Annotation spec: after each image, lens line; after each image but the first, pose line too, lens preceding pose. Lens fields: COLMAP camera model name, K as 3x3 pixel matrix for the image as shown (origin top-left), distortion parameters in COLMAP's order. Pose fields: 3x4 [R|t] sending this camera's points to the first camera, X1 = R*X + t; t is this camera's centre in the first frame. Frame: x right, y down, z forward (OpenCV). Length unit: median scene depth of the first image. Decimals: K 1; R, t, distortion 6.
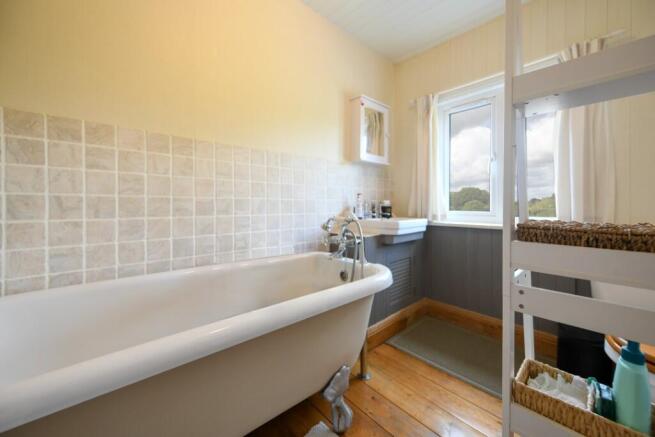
lens RADIAL K [[256.0, 0, 331.2], [0, 256.0, 204.8], [0, 0, 1]] dist [0.000890, 0.000052]
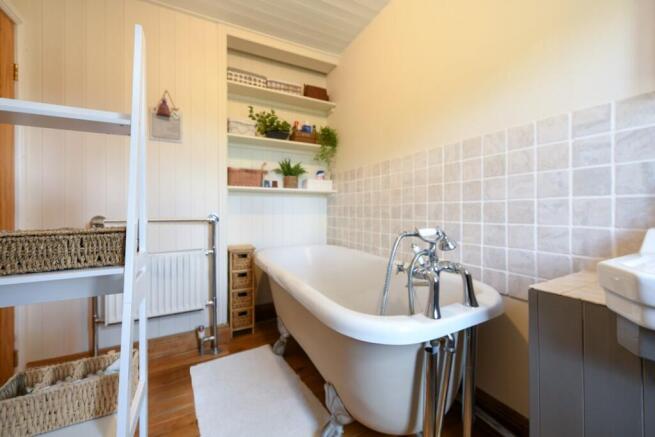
lens RADIAL K [[256.0, 0, 327.0], [0, 256.0, 212.6], [0, 0, 1]] dist [0.000890, 0.000052]
pose [[-0.267013, 0.002727, -0.963689, 0.761940], [-0.002610, 0.999990, 0.003553, 0.007917], [0.963689, 0.003464, -0.267004, 0.971446]]
